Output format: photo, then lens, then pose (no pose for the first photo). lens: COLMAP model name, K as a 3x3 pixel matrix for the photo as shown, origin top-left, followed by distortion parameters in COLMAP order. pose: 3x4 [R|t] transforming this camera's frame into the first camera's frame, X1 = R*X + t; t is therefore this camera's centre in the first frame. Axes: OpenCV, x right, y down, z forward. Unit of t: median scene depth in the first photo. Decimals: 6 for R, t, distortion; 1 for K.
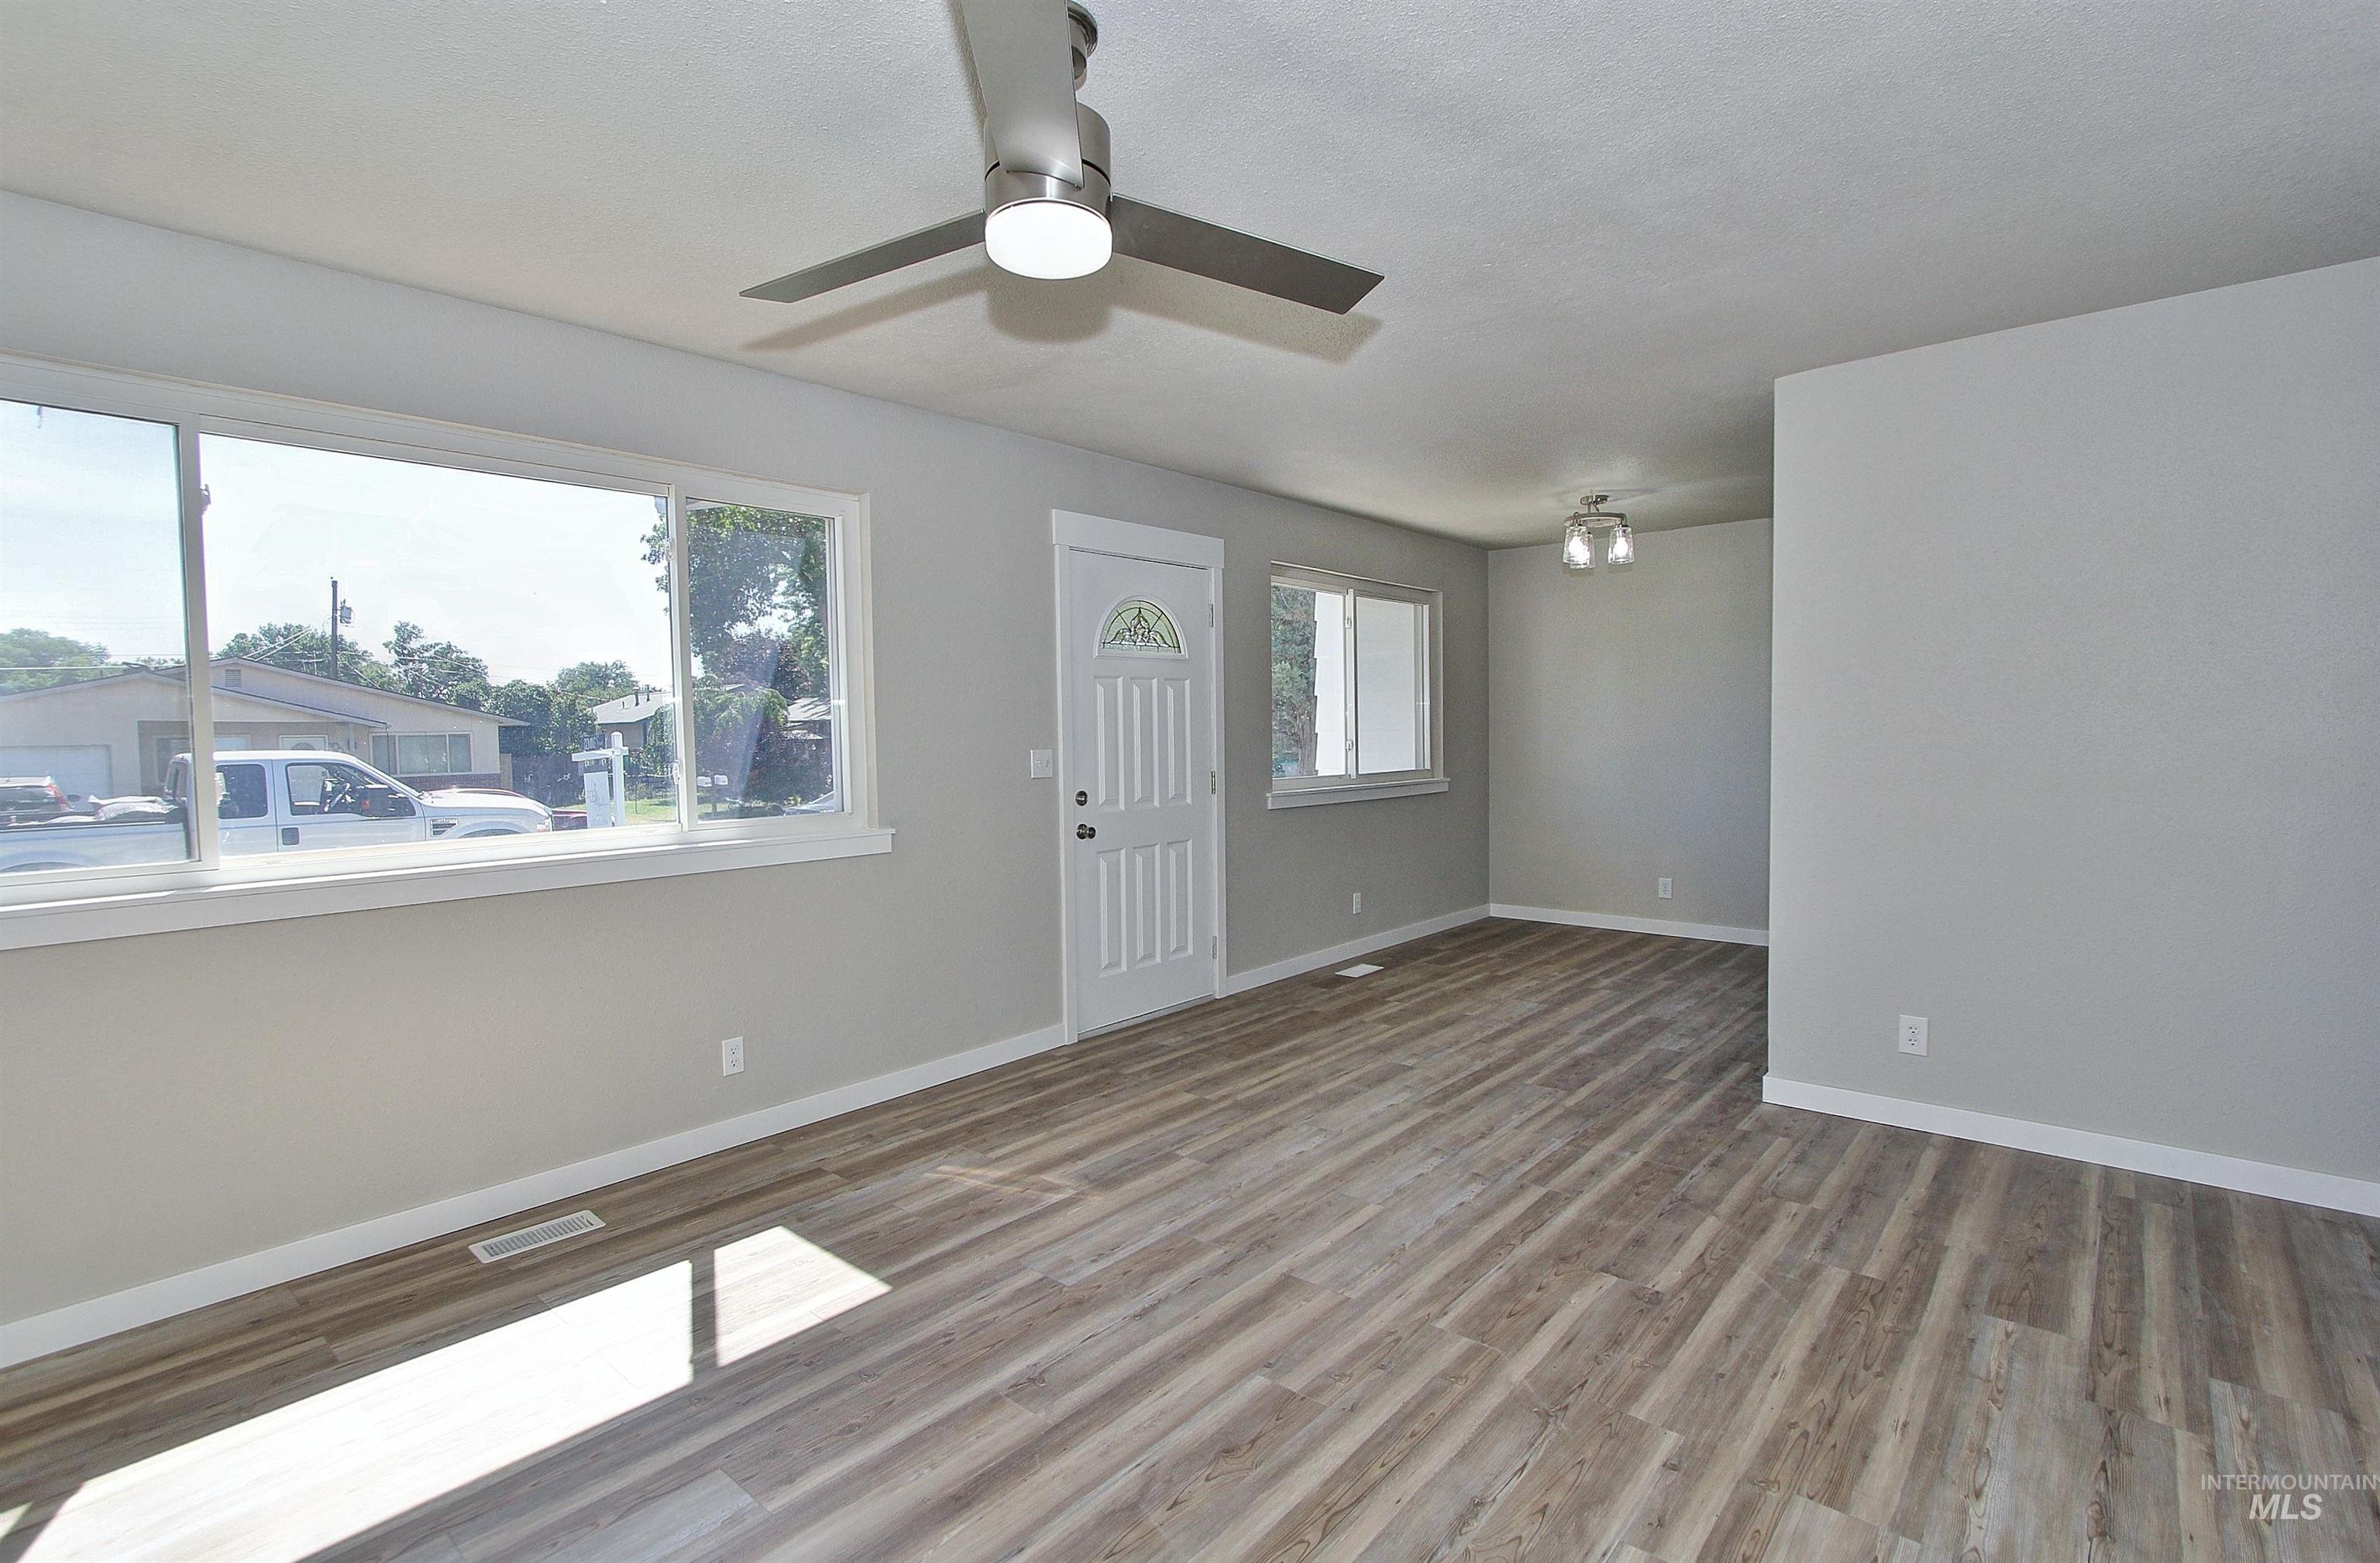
lens RADIAL K [[1102.2, 0, 1187.1], [0, 1102.2, 781.2], [0, 0, 1]] dist [-0.013826, 0.000634]
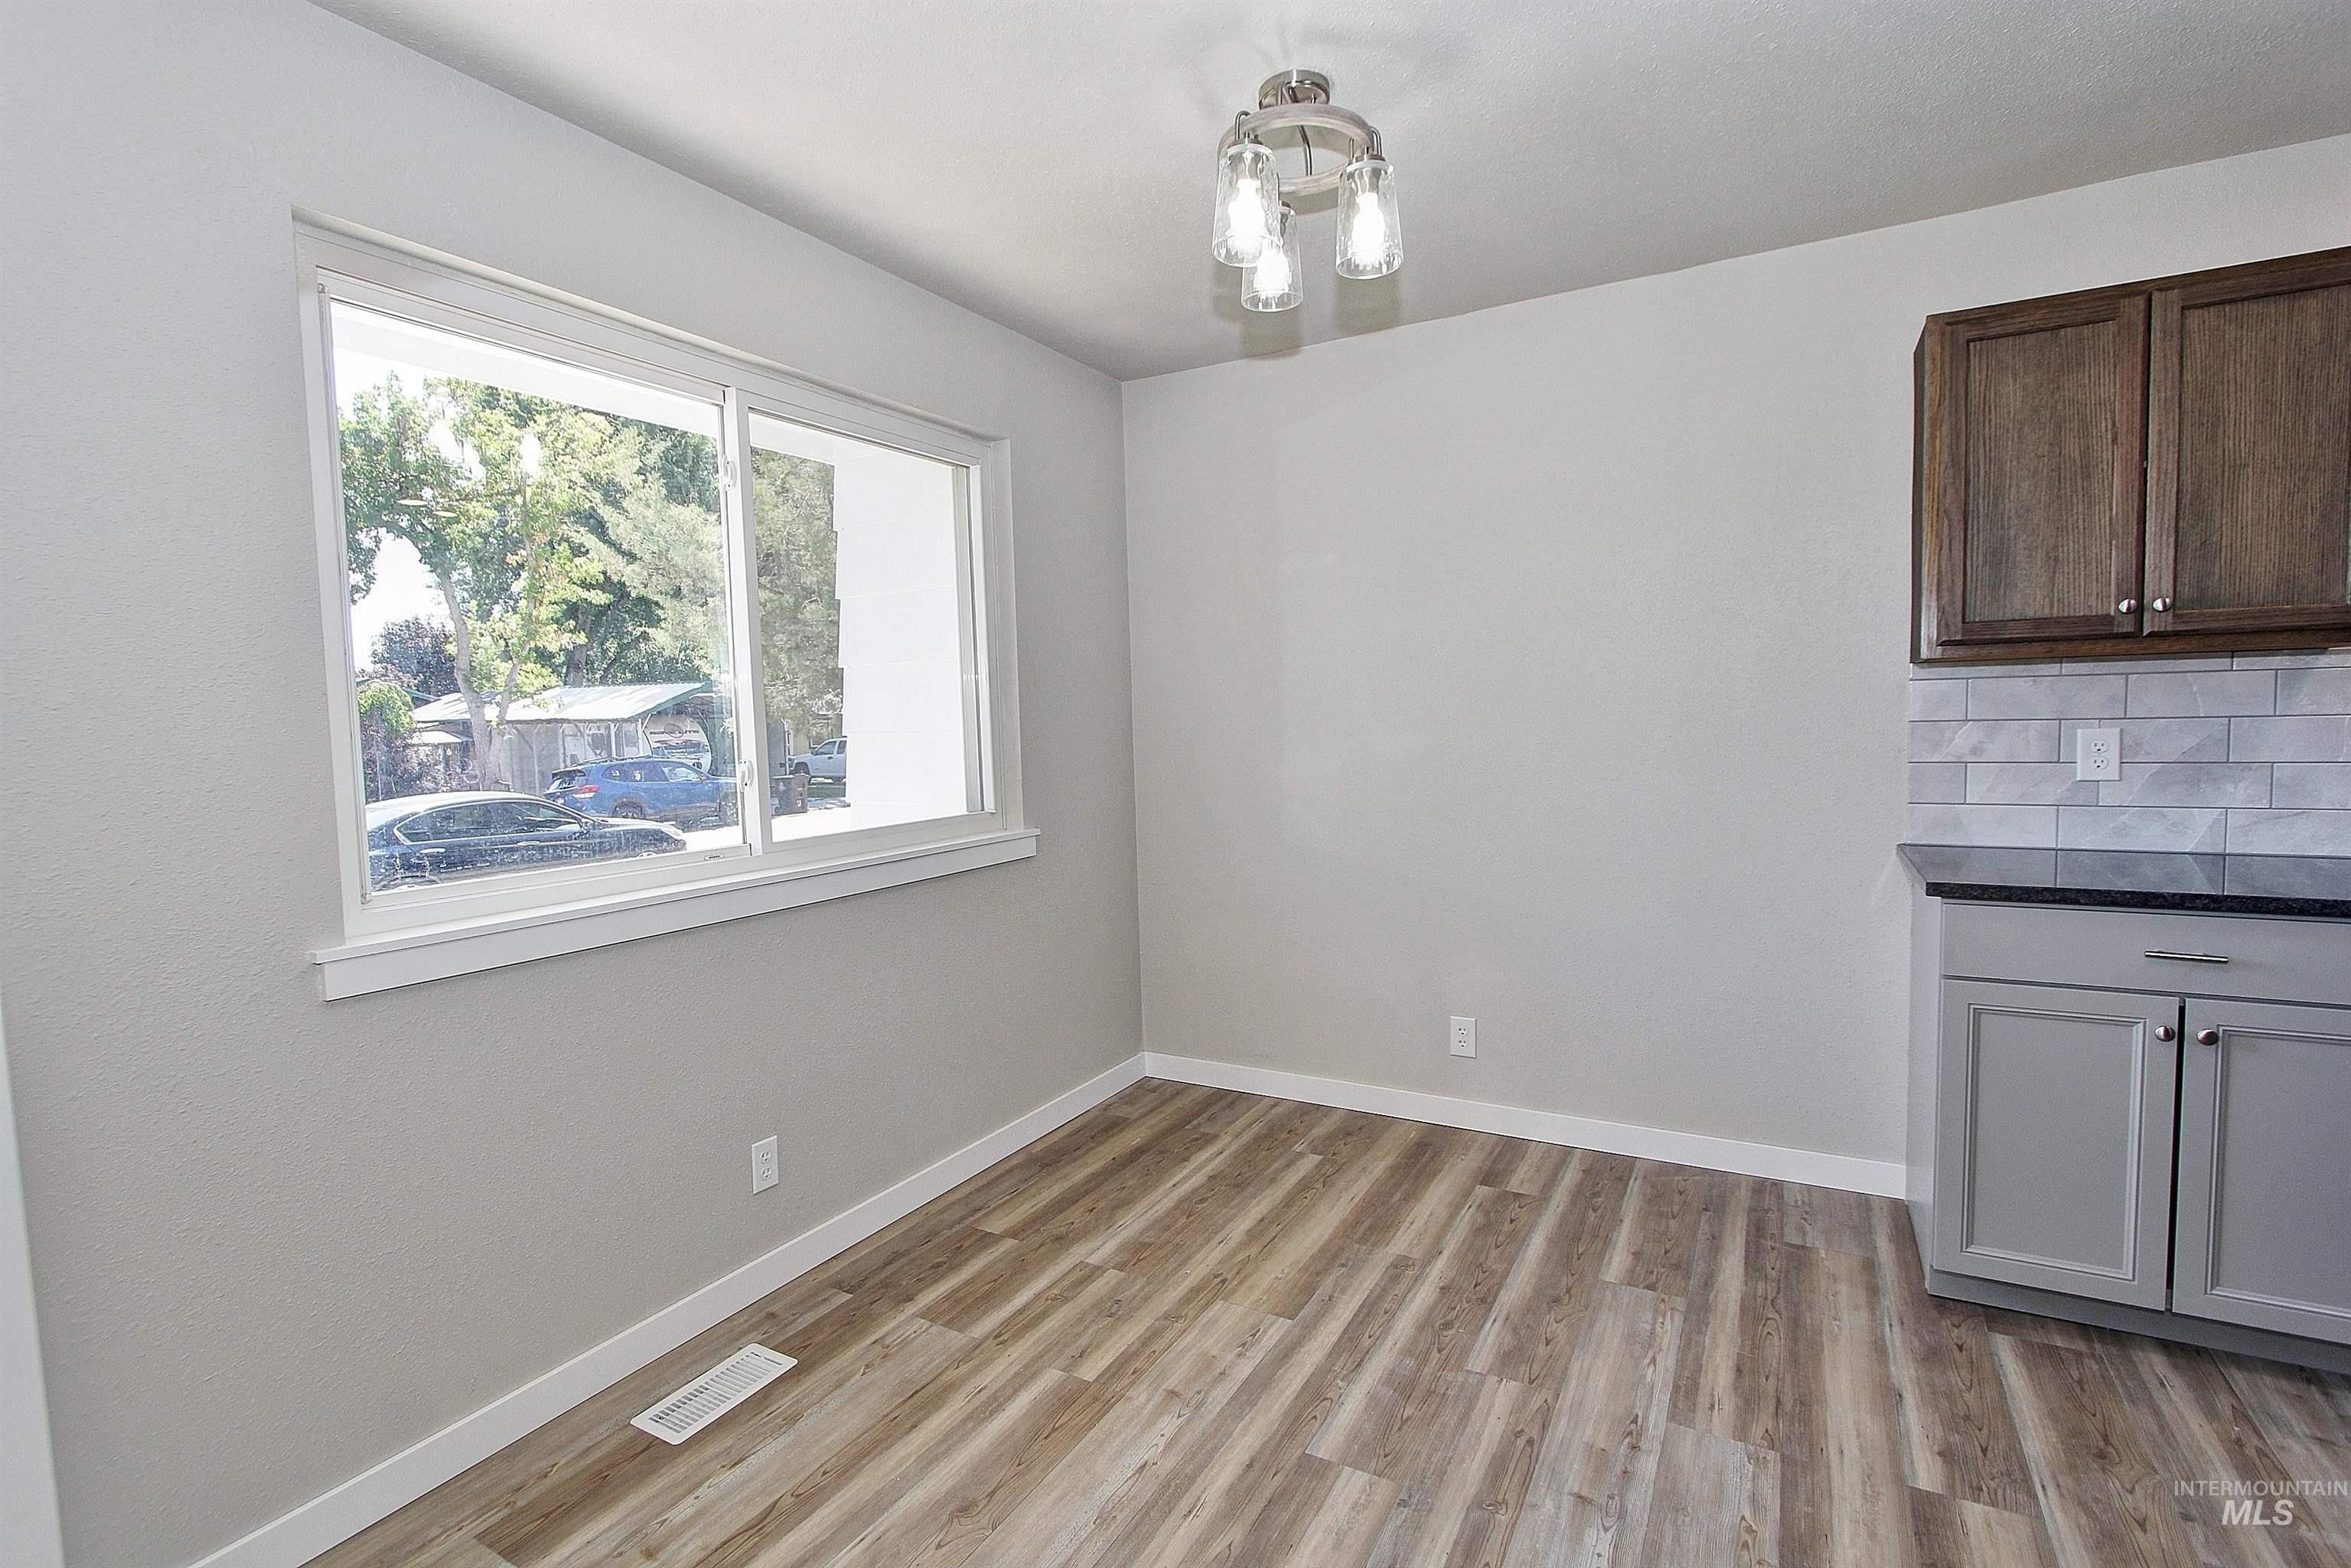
lens RADIAL K [[1088.6, 0, 1152.3], [0, 1088.6, 789.2], [0, 0, 1]] dist [-0.013826, 0.000634]
pose [[0.980736, -0.028681, 0.193221, 0.452901], [0.025392, 0.999488, 0.019480, -0.065174], [-0.193680, -0.014199, 0.980962, 1.197494]]
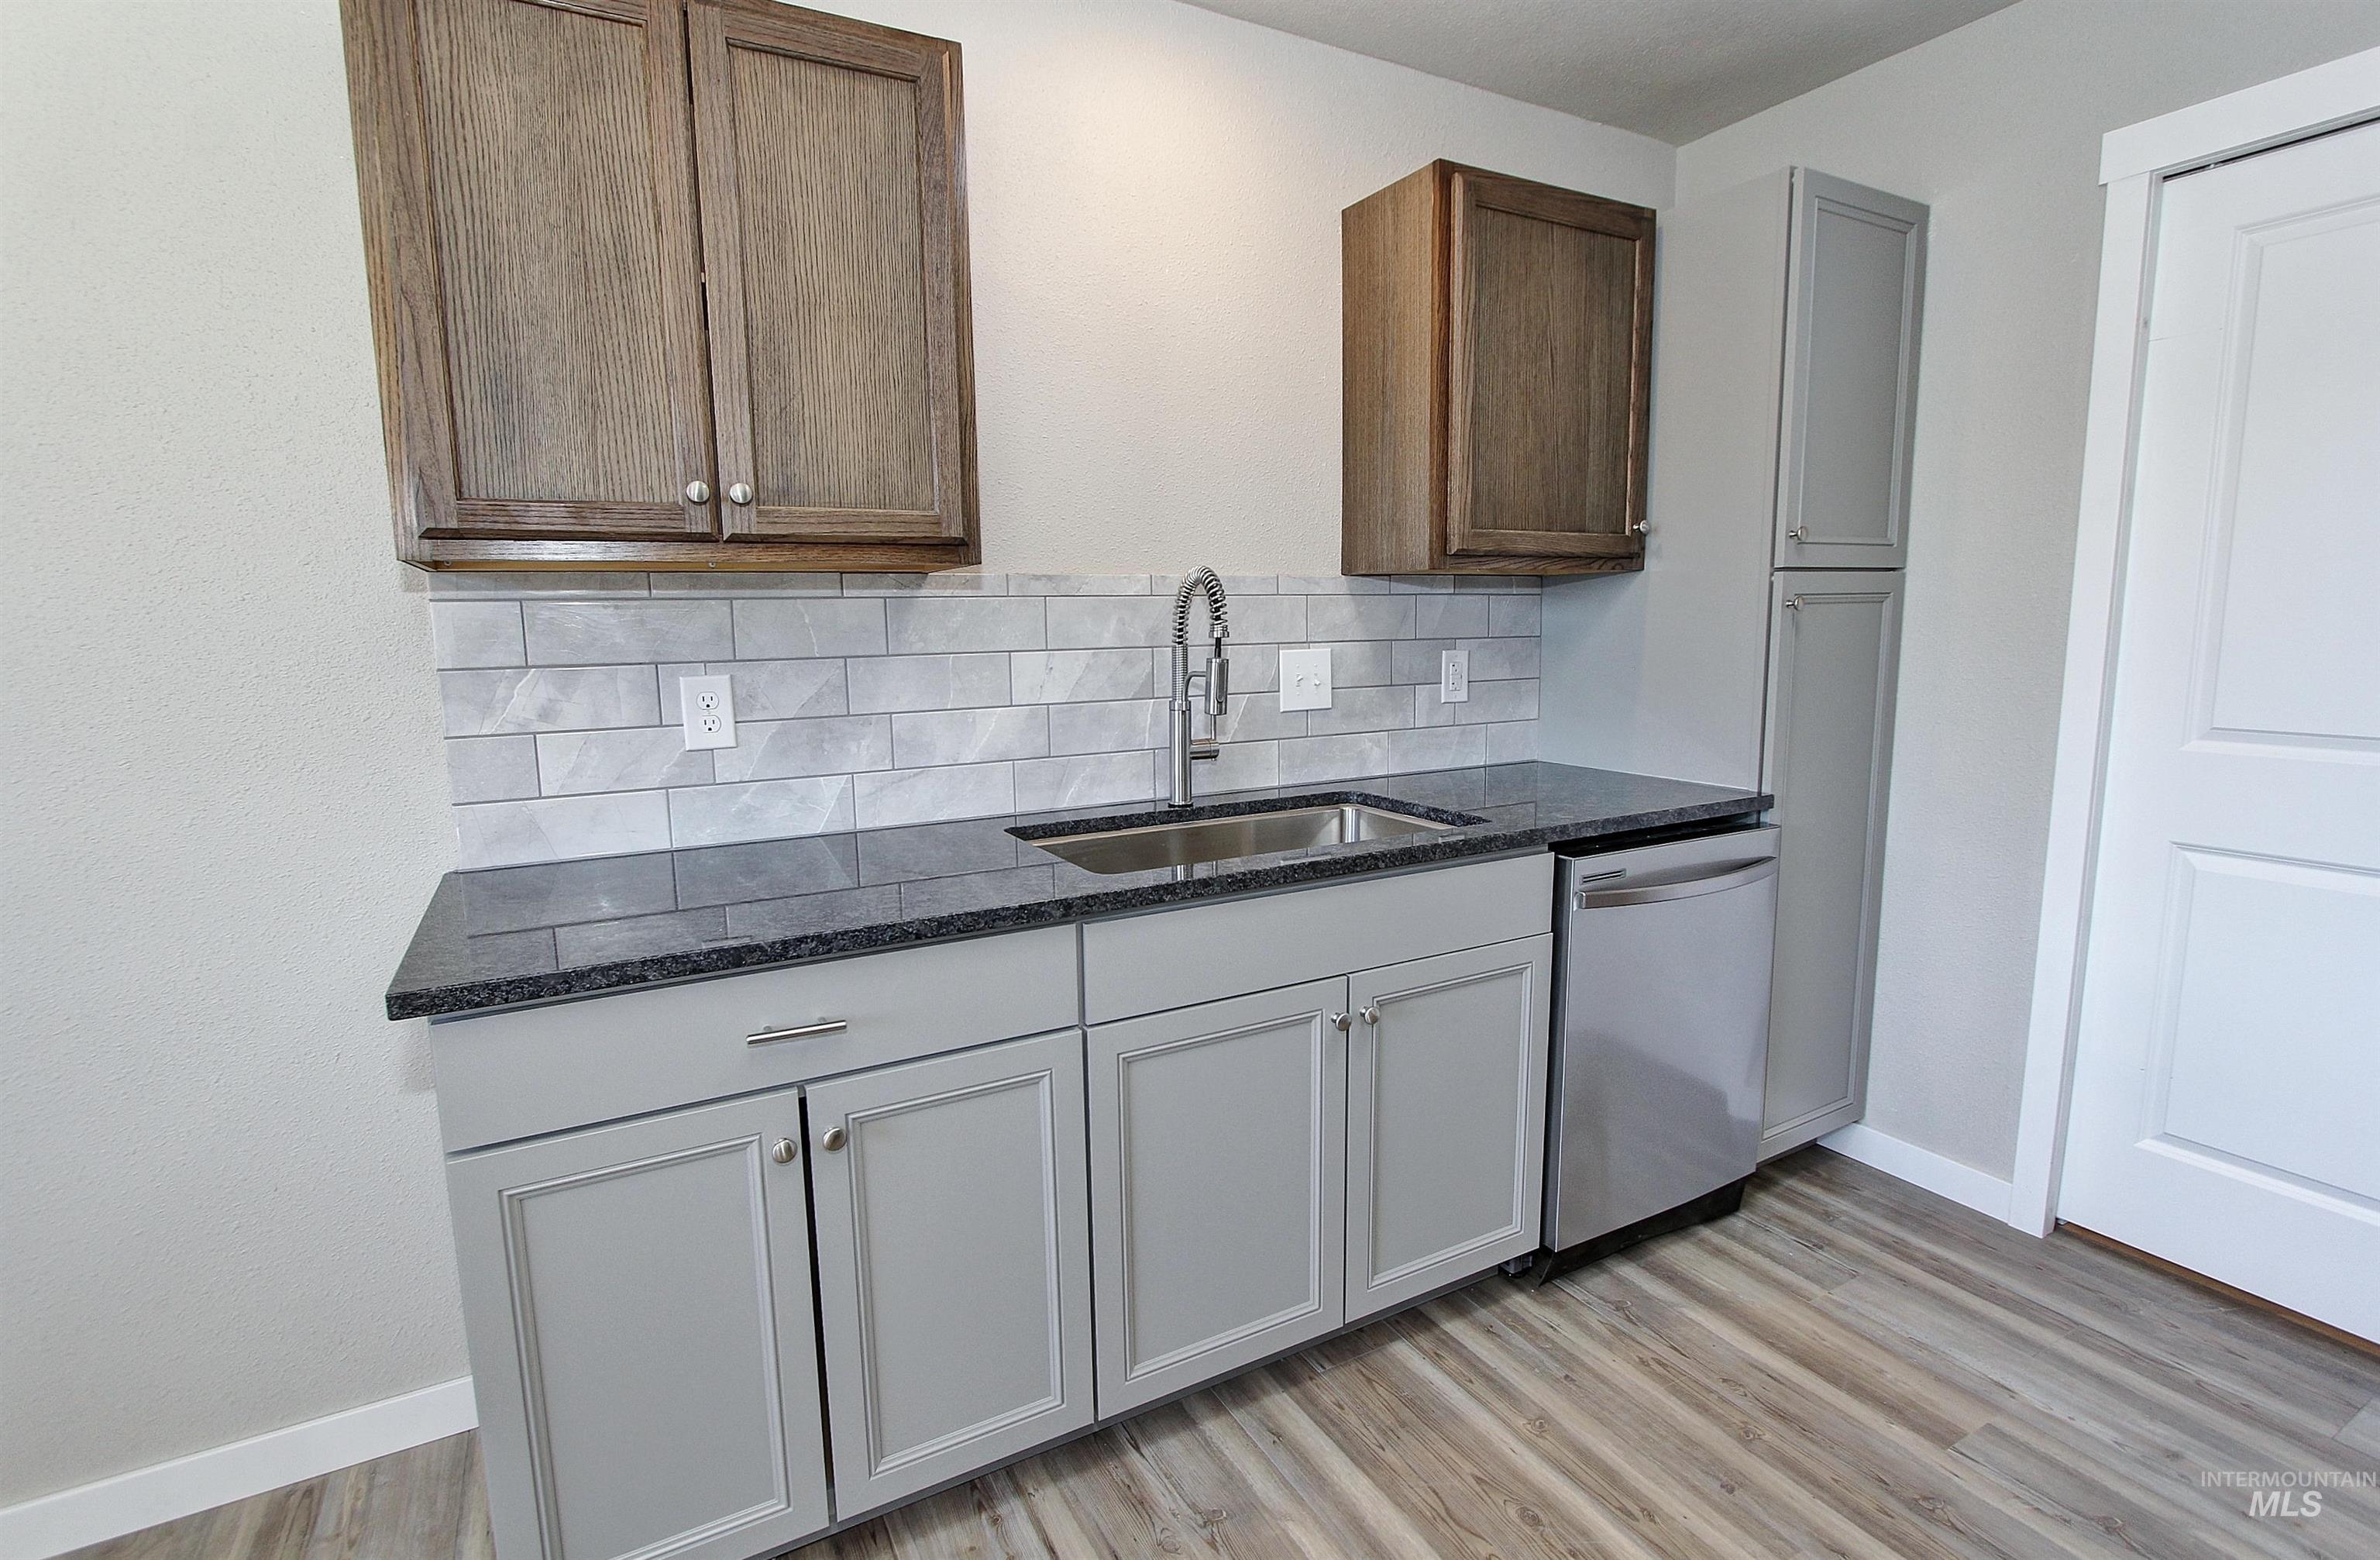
lens RADIAL K [[1116.9, 0, 1182.9], [0, 1116.9, 771.2], [0, 0, 1]] dist [-0.012481, 0.000472]
pose [[0.343359, -0.123085, 0.931104, 0.851007], [0.056796, 0.992282, 0.110228, -0.077739], [-0.937485, 0.015035, 0.347700, 1.419002]]
